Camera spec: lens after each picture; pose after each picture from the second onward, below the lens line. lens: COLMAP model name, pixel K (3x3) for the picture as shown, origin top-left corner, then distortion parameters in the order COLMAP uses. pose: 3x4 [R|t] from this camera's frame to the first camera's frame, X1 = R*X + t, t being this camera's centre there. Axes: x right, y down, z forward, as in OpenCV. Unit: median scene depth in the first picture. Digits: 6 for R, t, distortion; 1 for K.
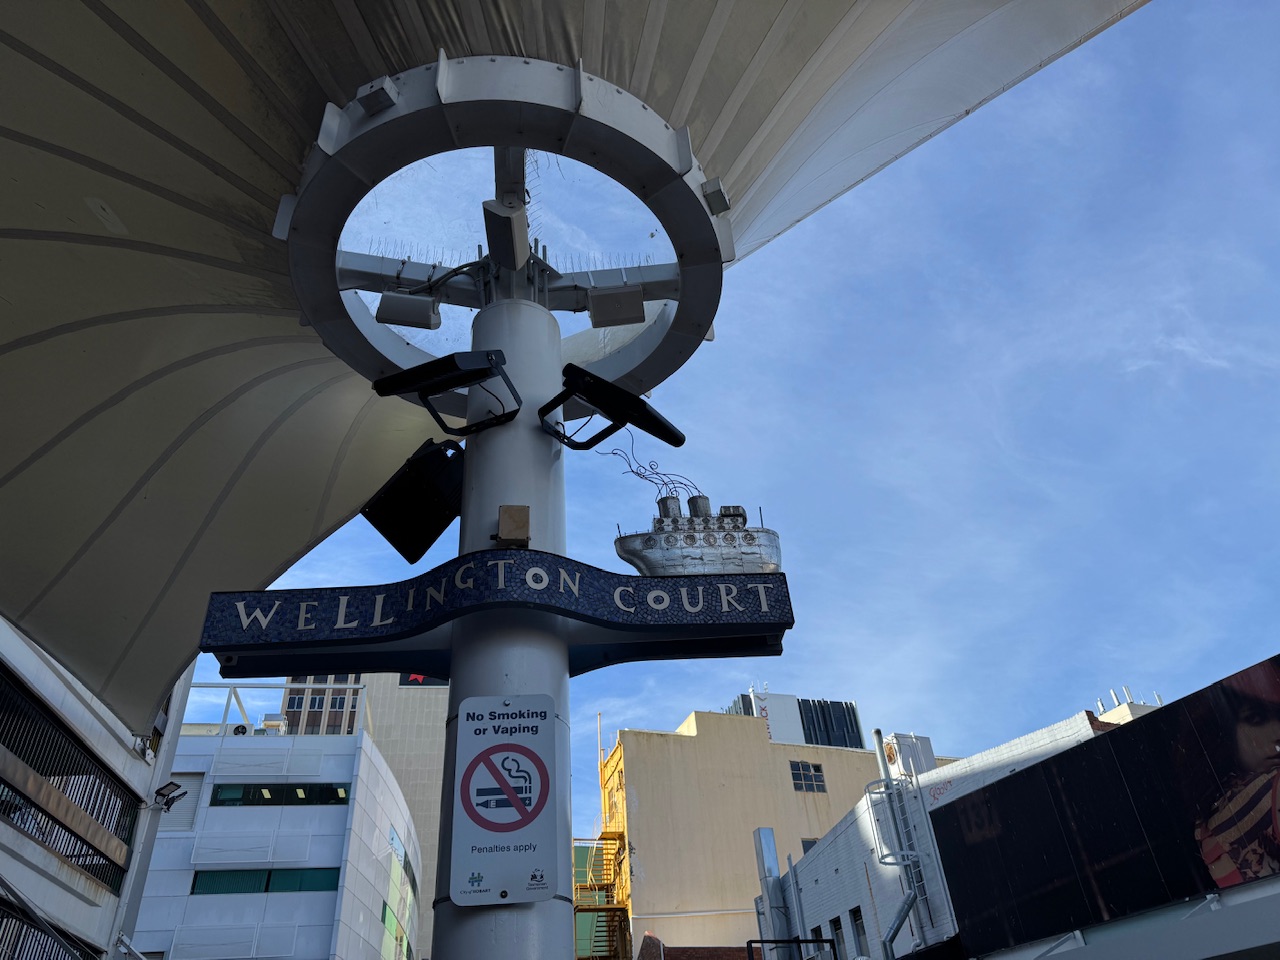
lens RADIAL K [[901.1, 0, 631.7], [0, 901.1, 478.4], [0, 0, 1]] dist [0.029507, -0.000832]
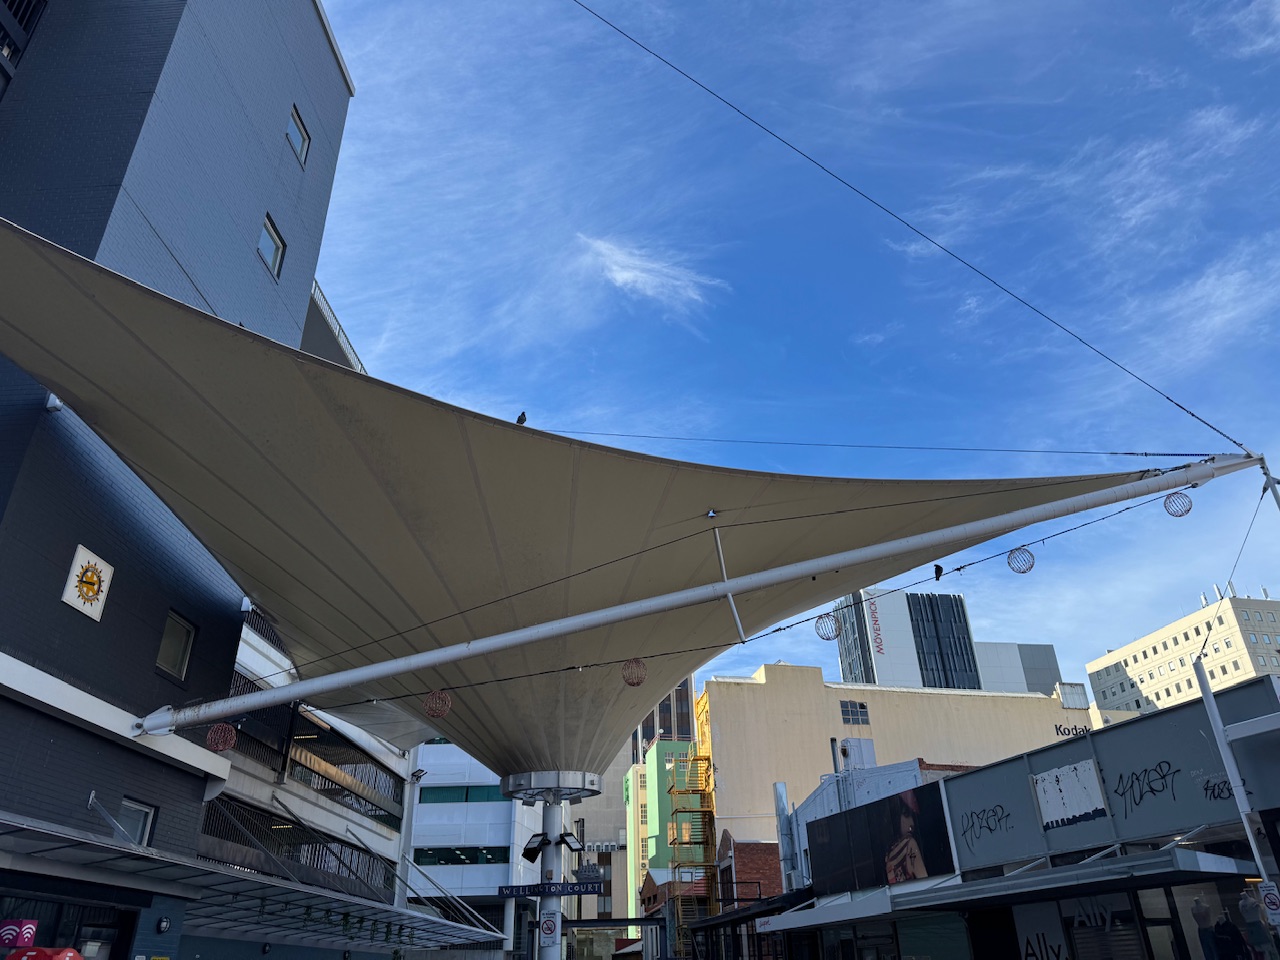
lens RADIAL K [[887.6, 0, 640.0], [0, 887.6, 480.0], [0, 0, 1]] dist [0.109751, -0.080918]
pose [[0.989596, -0.030145, -0.140678, 0.091764], [0.050289, 0.988600, 0.141919, -0.224460], [0.134796, -0.147517, 0.979831, -0.288588]]
